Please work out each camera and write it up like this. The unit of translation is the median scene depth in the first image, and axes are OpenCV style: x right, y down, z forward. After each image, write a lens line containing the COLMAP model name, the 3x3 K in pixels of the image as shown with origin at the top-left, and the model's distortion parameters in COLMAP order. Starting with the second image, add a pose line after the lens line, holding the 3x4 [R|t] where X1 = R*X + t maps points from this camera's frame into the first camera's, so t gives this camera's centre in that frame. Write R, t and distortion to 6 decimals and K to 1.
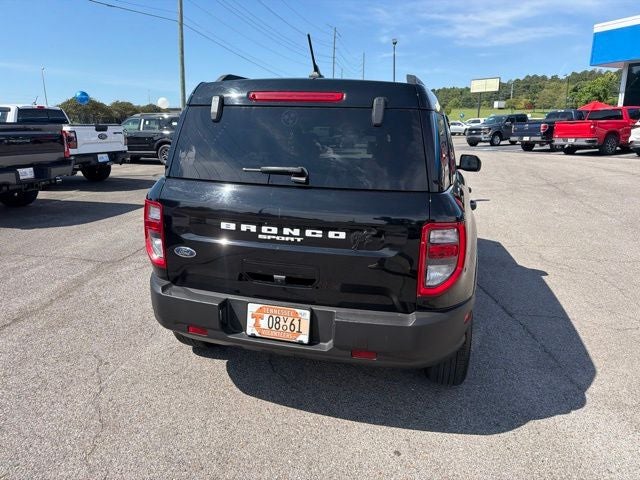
lens RADIAL K [[450.0, 0, 322.4], [0, 450.0, 234.9], [0, 0, 1]] dist [0.031481, -0.040416]
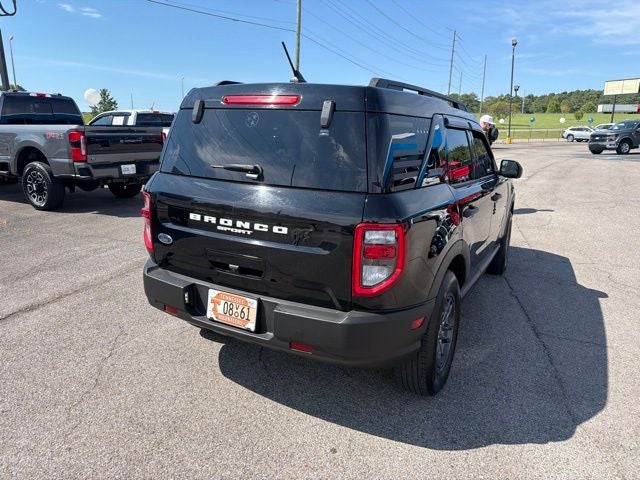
lens RADIAL K [[450.0, 0, 323.7], [0, 450.0, 229.3], [0, 0, 1]] dist [0.031481, -0.040416]
pose [[0.970458, 0.057903, -0.234221, 0.306591], [-0.062968, 0.997915, -0.014198, 0.005755], [0.232910, 0.028527, 0.972080, 0.002070]]
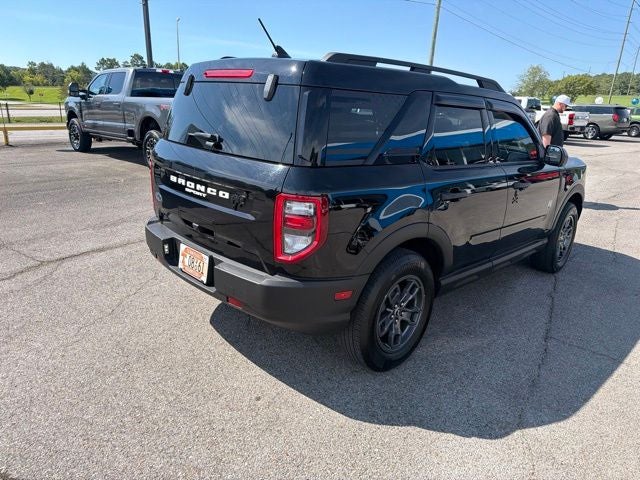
lens RADIAL K [[450.0, 0, 325.0], [0, 450.0, 238.2], [0, 0, 1]] dist [0.031481, -0.040416]
pose [[0.859750, 0.168508, -0.482114, 0.675762], [-0.150214, 0.985679, 0.076639, -0.013827], [0.488124, 0.006530, 0.872750, 0.096614]]
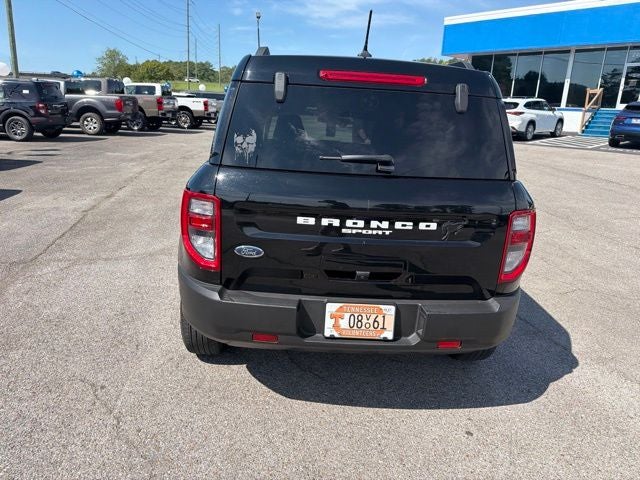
lens RADIAL K [[450.0, 0, 319.7], [0, 450.0, 236.1], [0, 0, 1]] dist [0.031481, -0.040416]
pose [[0.955316, -0.048328, 0.291609, -0.384717], [0.033459, 0.997883, 0.055767, -0.033032], [-0.293687, -0.043518, 0.954911, 0.114529]]
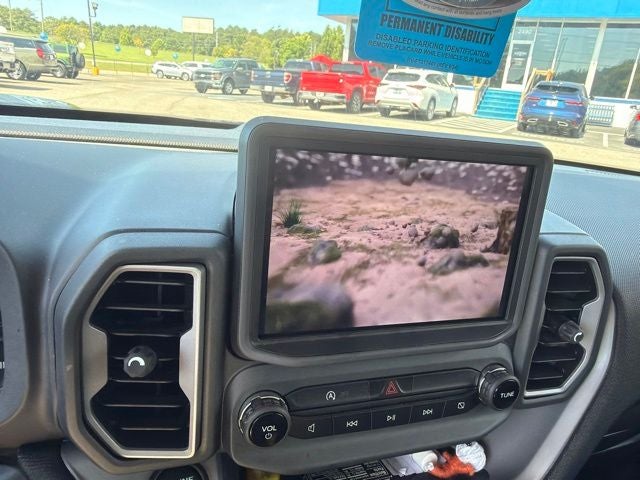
lens RADIAL K [[450.0, 0, 322.4], [0, 450.0, 238.3], [0, 0, 1]] dist [0.031481, -0.040416]
pose [[0.819159, -0.107327, 0.563435, 0.121376], [0.040758, 0.990746, 0.129466, -0.305994], [-0.572116, -0.083089, 0.815953, 1.776194]]
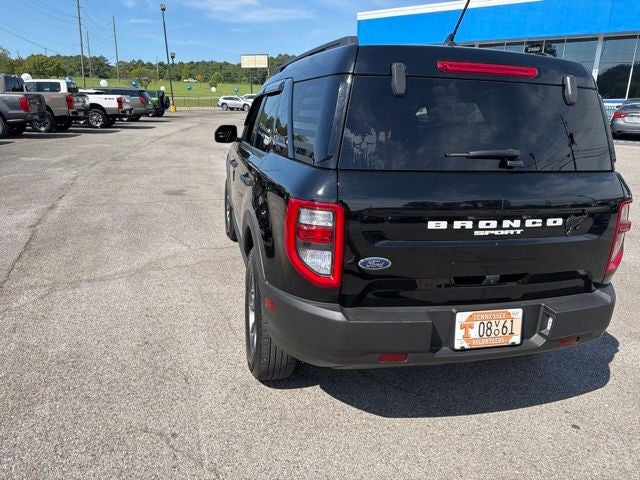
lens RADIAL K [[450.0, 0, 316.6], [0, 450.0, 231.3], [0, 0, 1]] dist [0.031481, -0.040416]
pose [[0.882773, -0.113797, 0.455810, -0.671616], [0.092539, 0.993331, 0.068772, -0.073448], [-0.460596, -0.018529, 0.887416, 0.323990]]
